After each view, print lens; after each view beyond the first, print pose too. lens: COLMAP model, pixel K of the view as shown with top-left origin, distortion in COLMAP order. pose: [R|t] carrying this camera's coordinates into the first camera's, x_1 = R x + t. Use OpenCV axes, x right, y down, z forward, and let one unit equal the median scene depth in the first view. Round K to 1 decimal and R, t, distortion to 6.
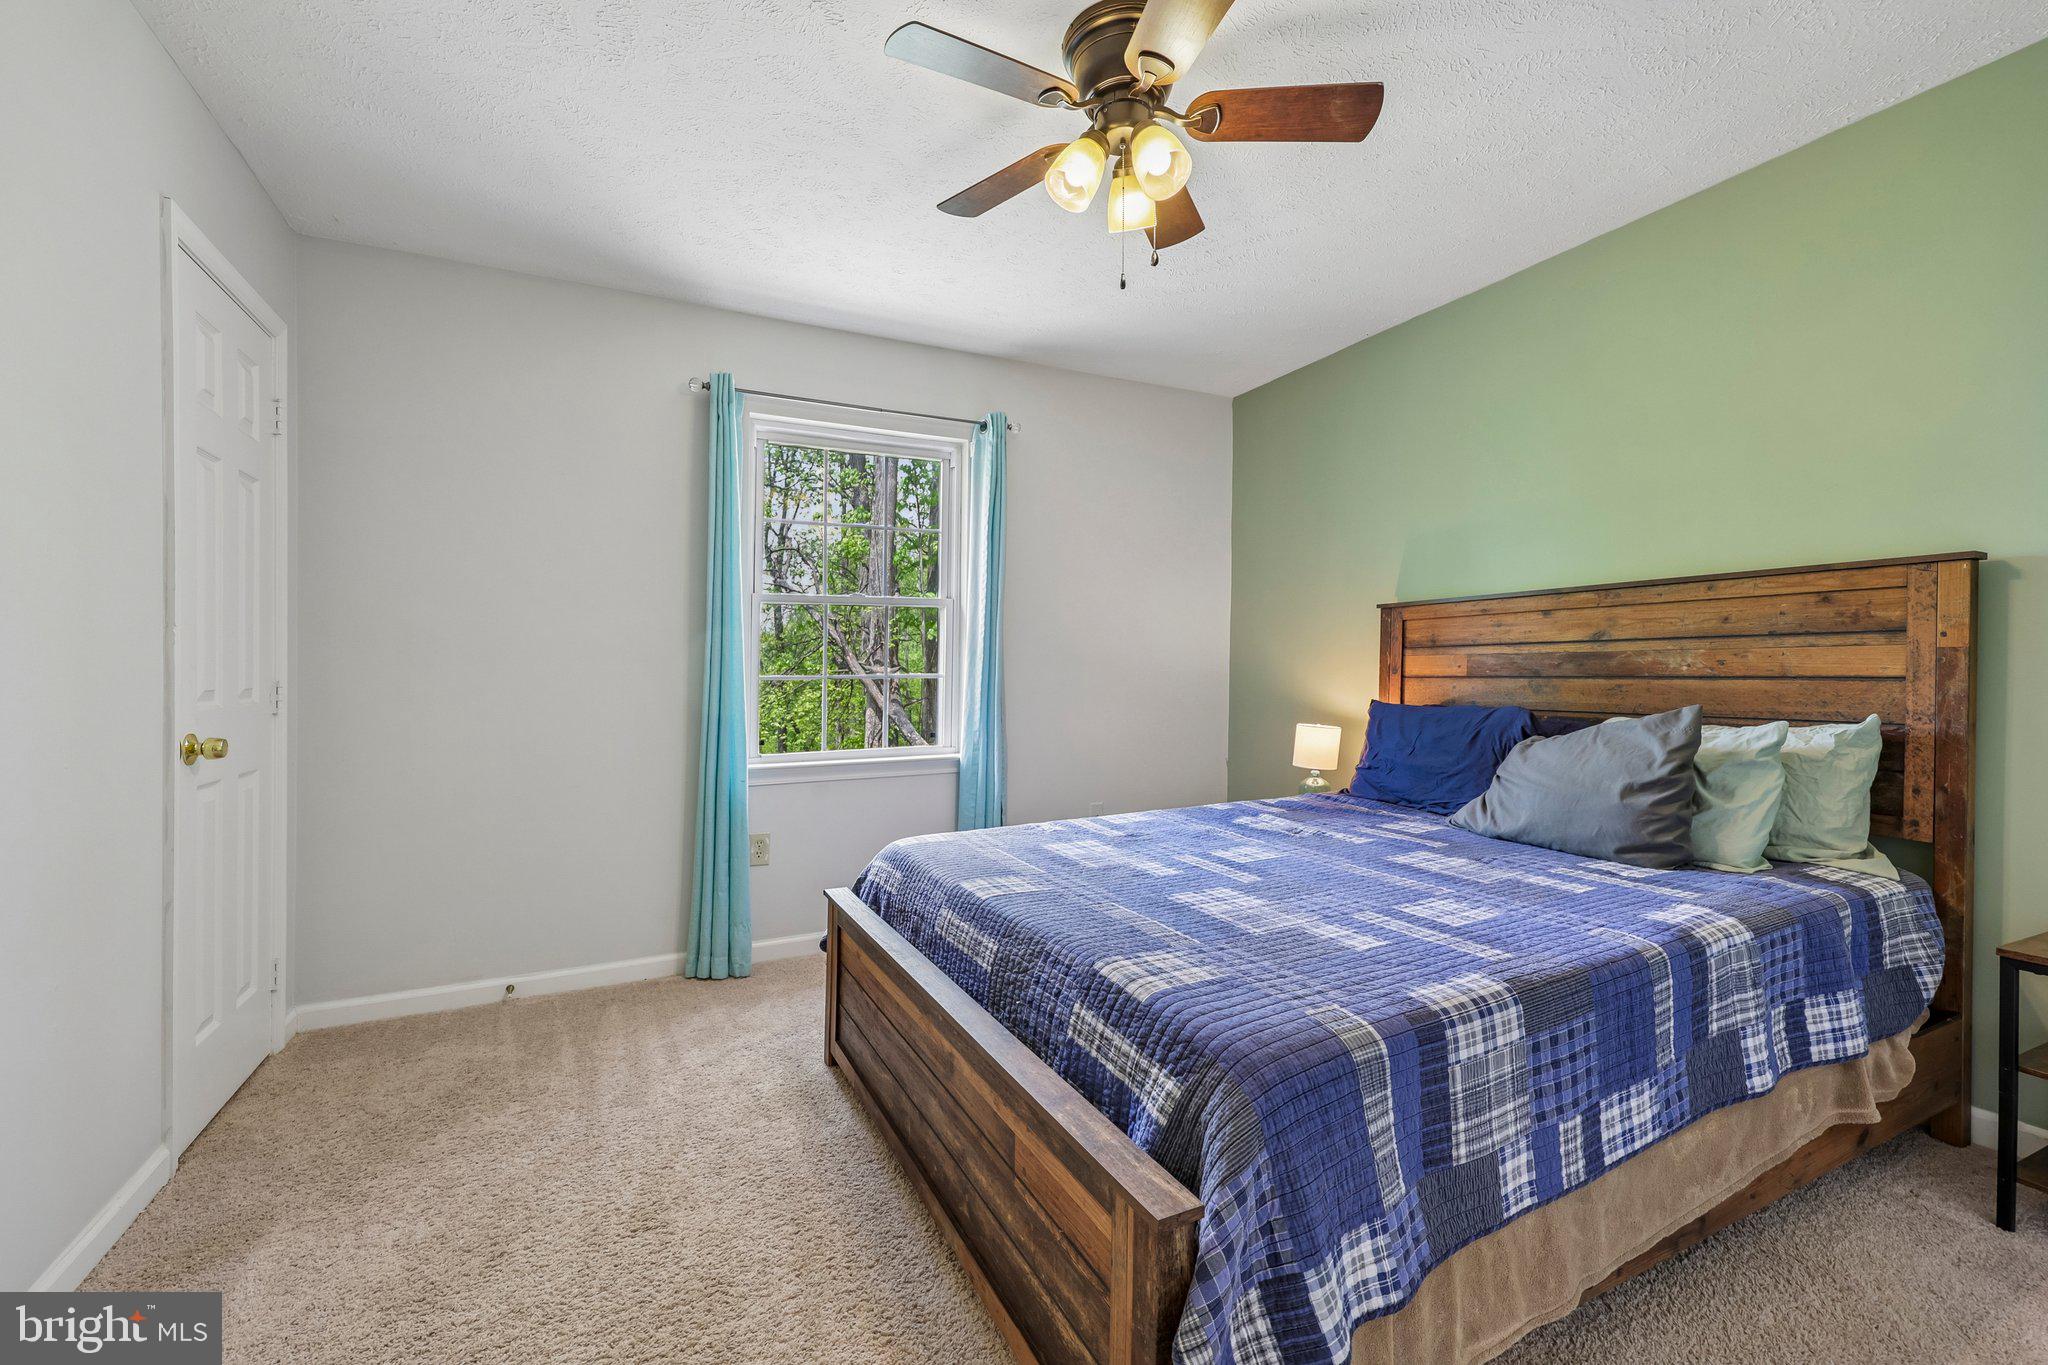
lens RADIAL K [[833.8, 0, 1022.6], [0, 833.8, 677.6], [0, 0, 1]] dist [-0.001135, 0.001309]
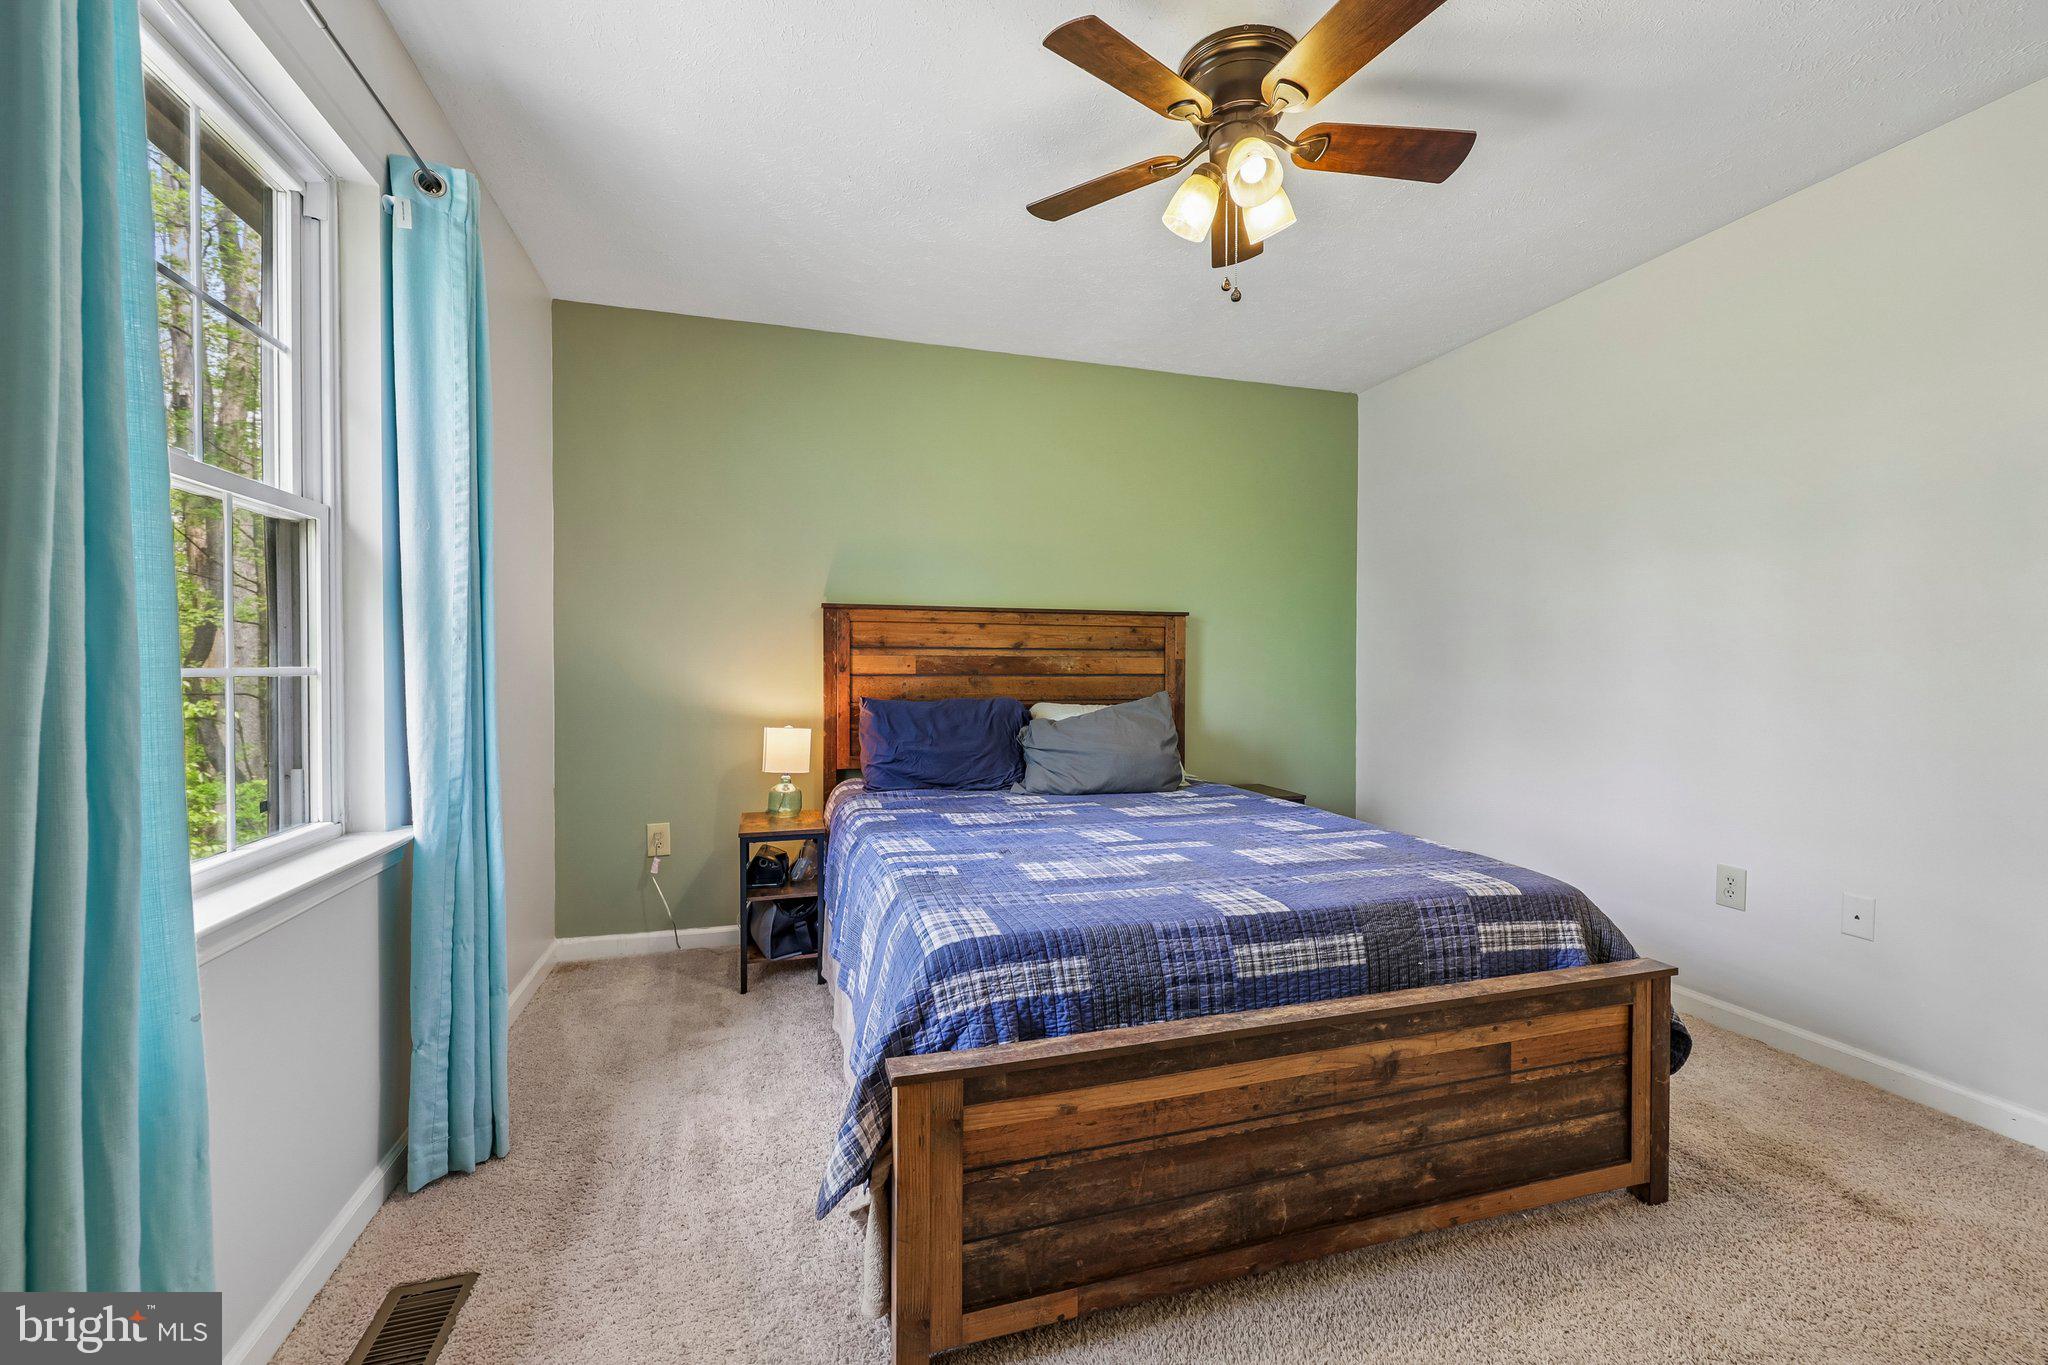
lens RADIAL K [[833.8, 0, 1022.2], [0, 833.8, 682.5], [0, 0, 1]] dist [-0.001135, 0.001309]
pose [[0.172036, -0.008002, 0.985058, -0.654386], [0.002730, 0.999967, 0.007647, 0.001704], [-0.985087, 0.001374, 0.172052, 0.730181]]
